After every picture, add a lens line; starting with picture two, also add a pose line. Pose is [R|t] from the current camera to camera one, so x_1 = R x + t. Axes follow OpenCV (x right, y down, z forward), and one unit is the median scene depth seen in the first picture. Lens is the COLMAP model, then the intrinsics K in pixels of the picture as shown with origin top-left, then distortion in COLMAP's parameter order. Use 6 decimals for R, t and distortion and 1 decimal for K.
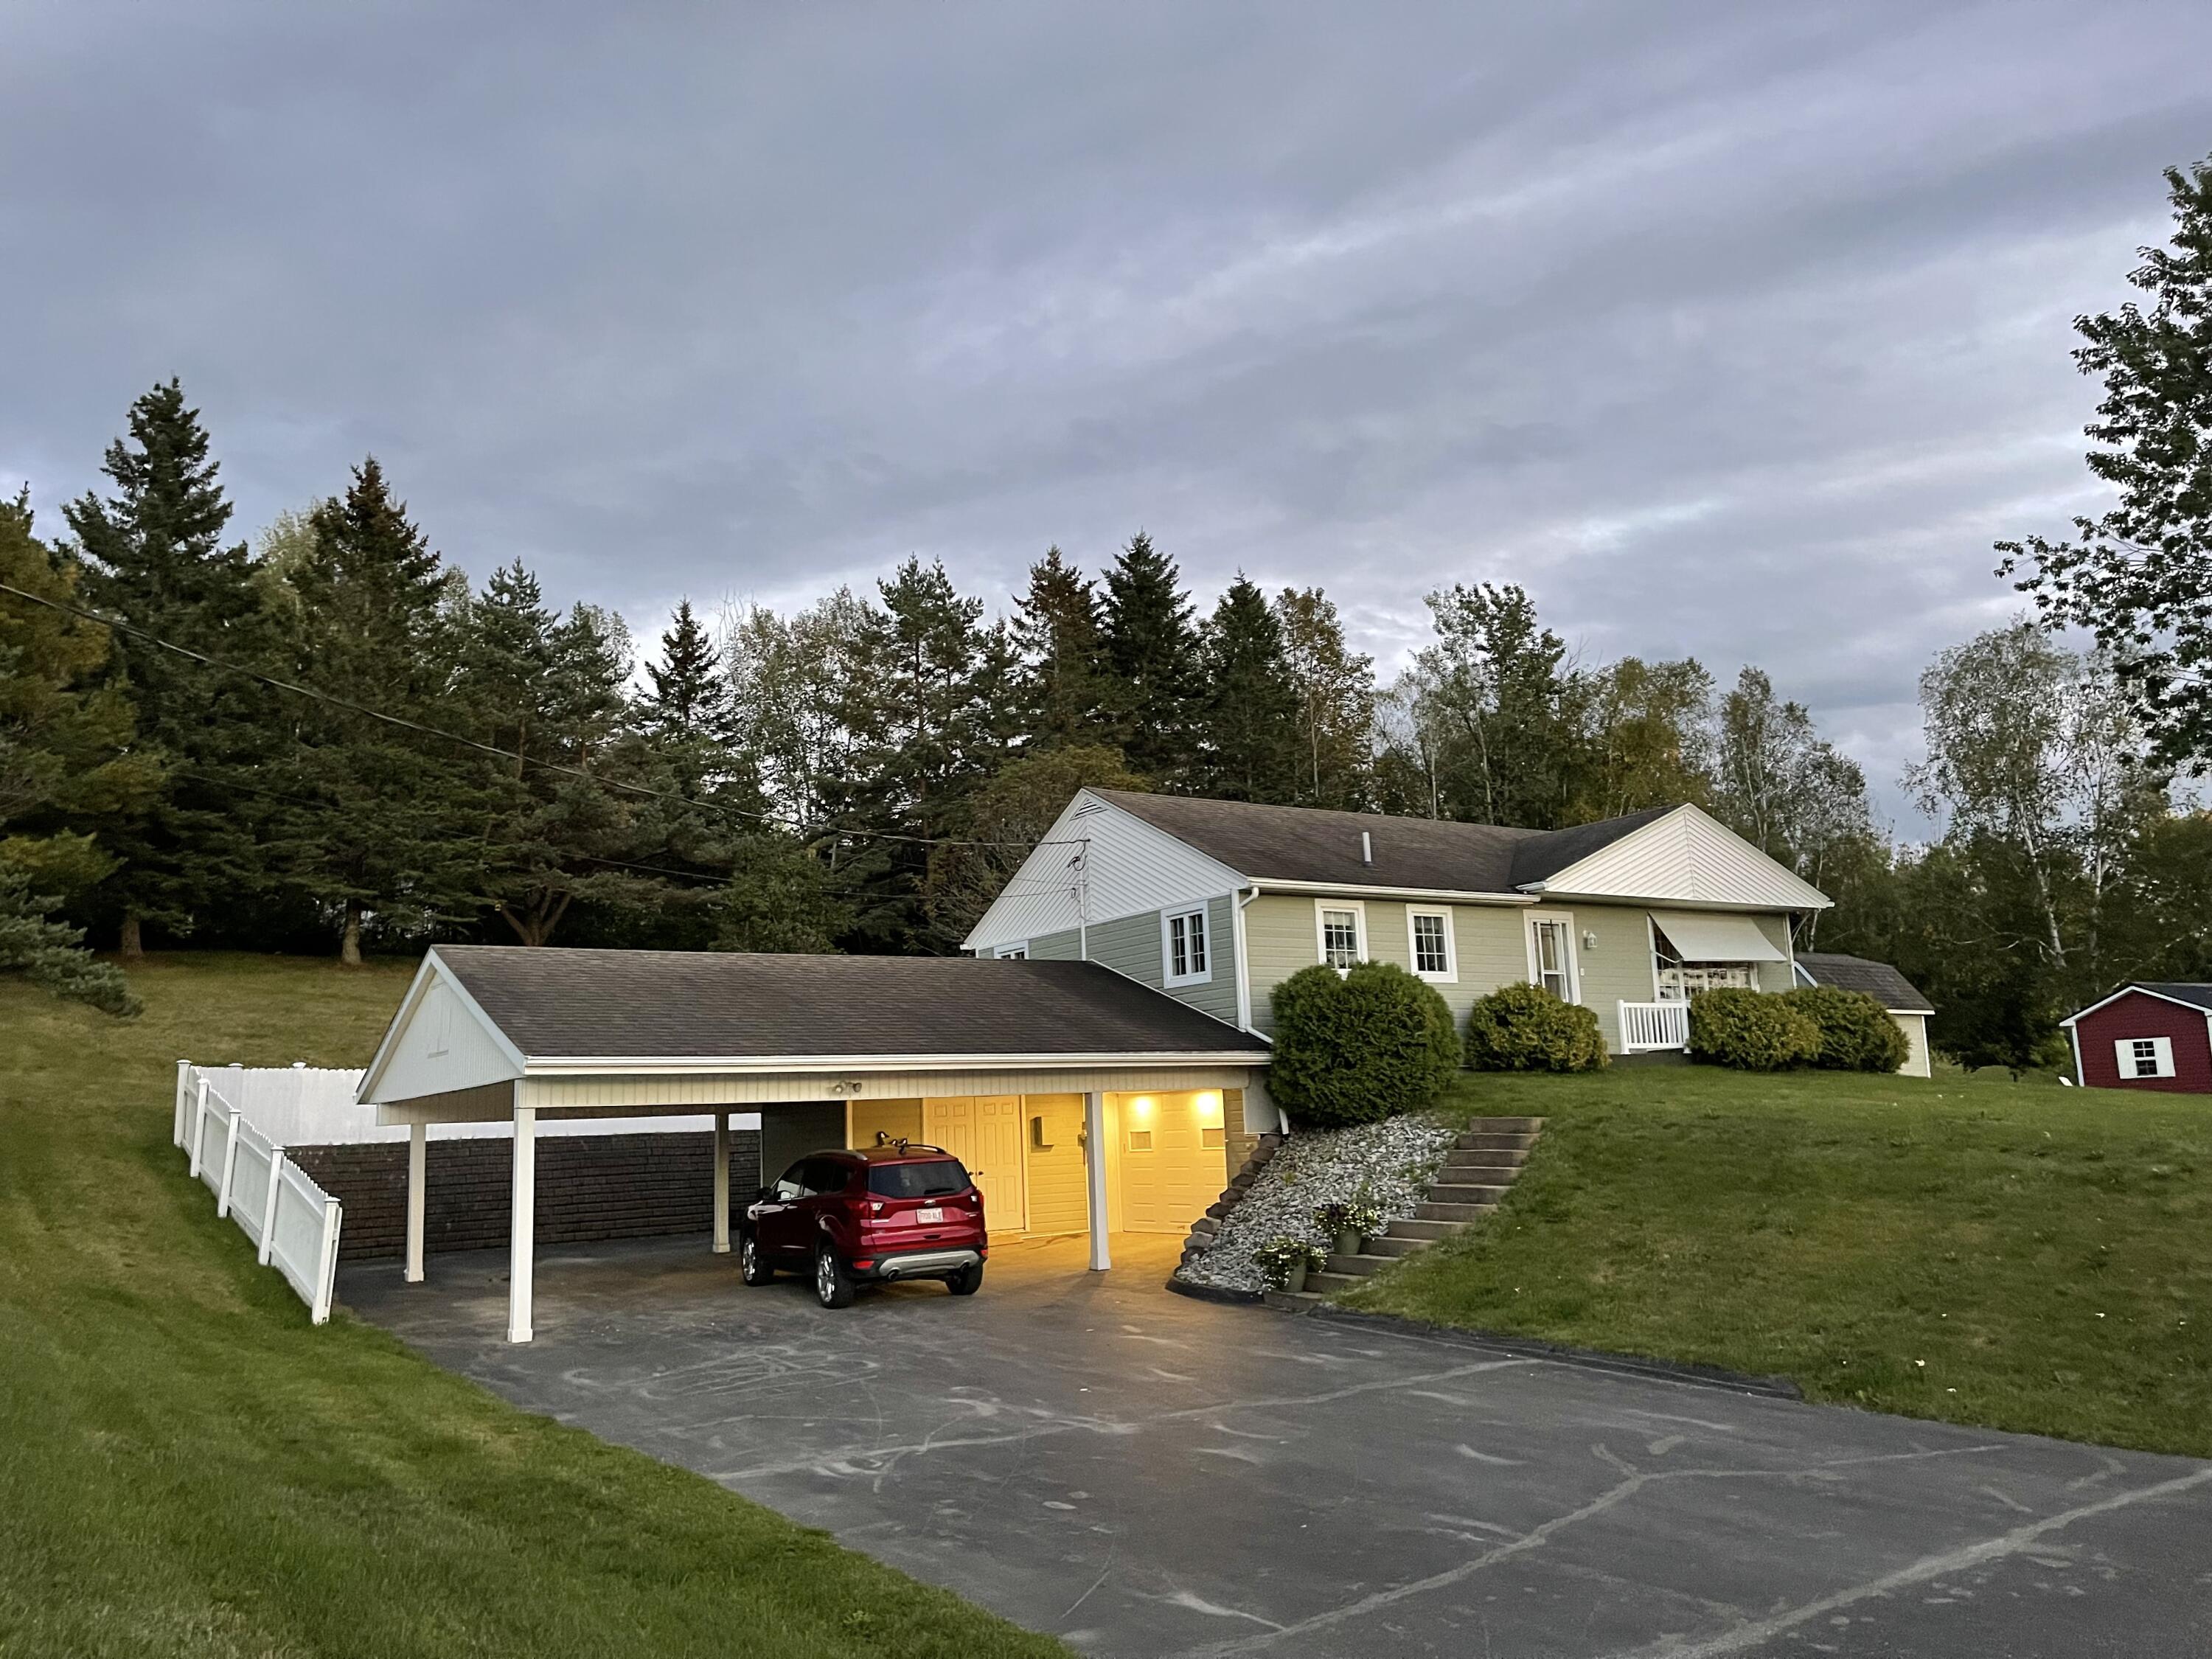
lens RADIAL K [[1686.1, 0, 1100.5], [0, 1686.1, 827.0], [0, 0, 1]] dist [0.016271, 0.004350]
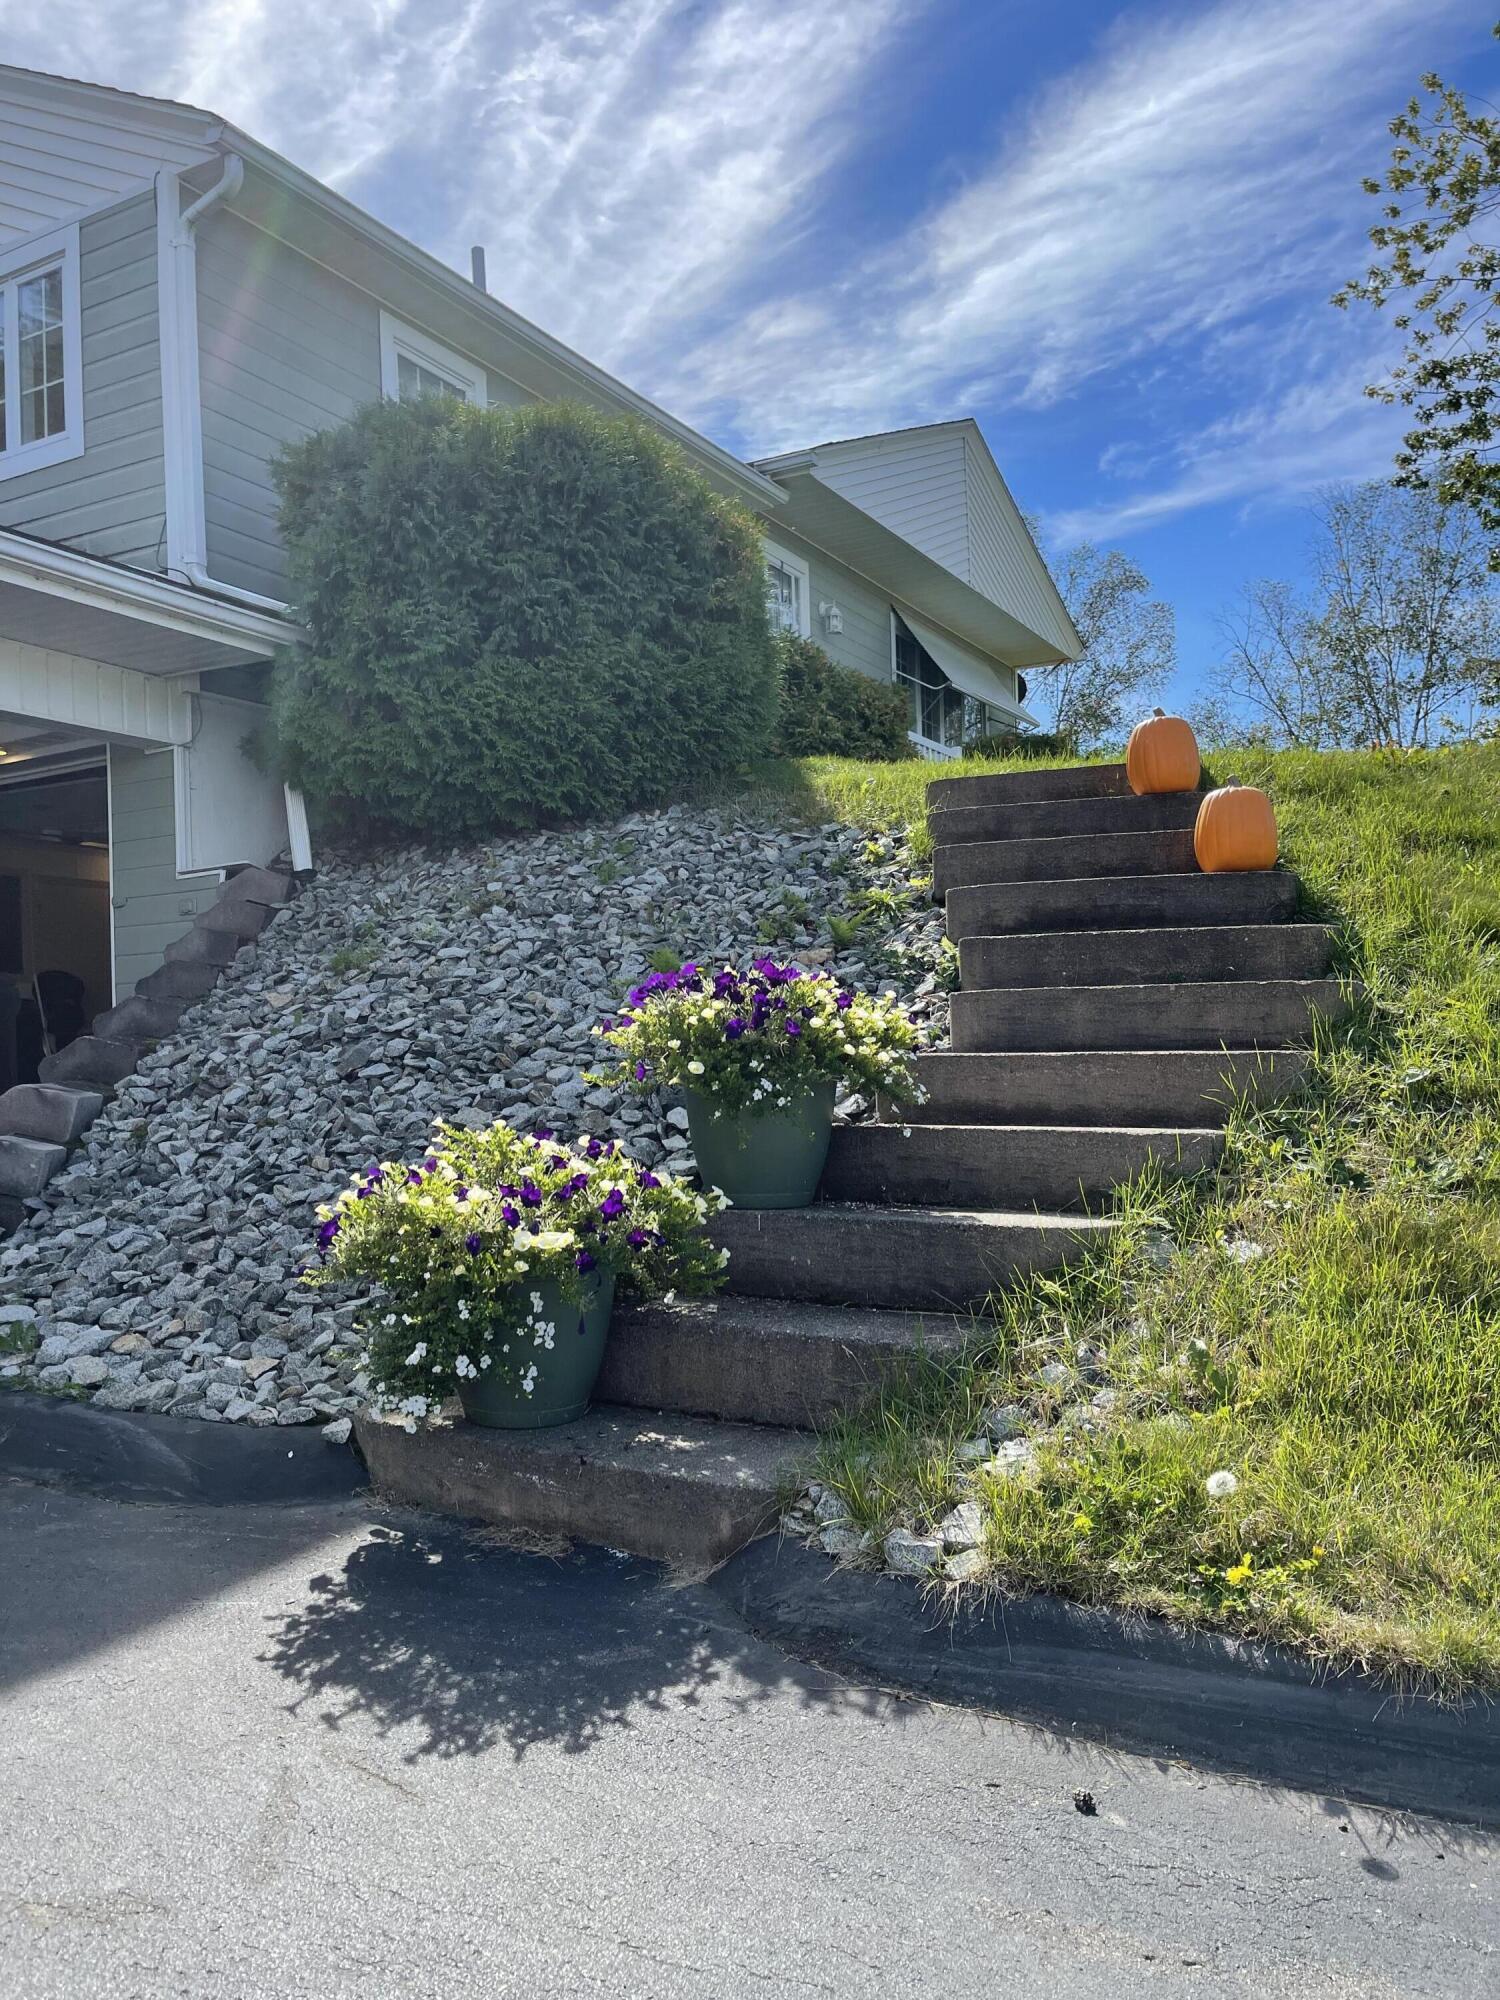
lens RADIAL K [[1524.5, 0, 752.5], [0, 1524.5, 996.2], [0, 0, 1]] dist [0.016271, 0.004350]
pose [[0.884188, 0.024177, 0.466505, 0.046544], [-0.080376, 0.991640, 0.100948, 0.174386], [-0.460164, -0.126753, 0.878739, 0.699587]]
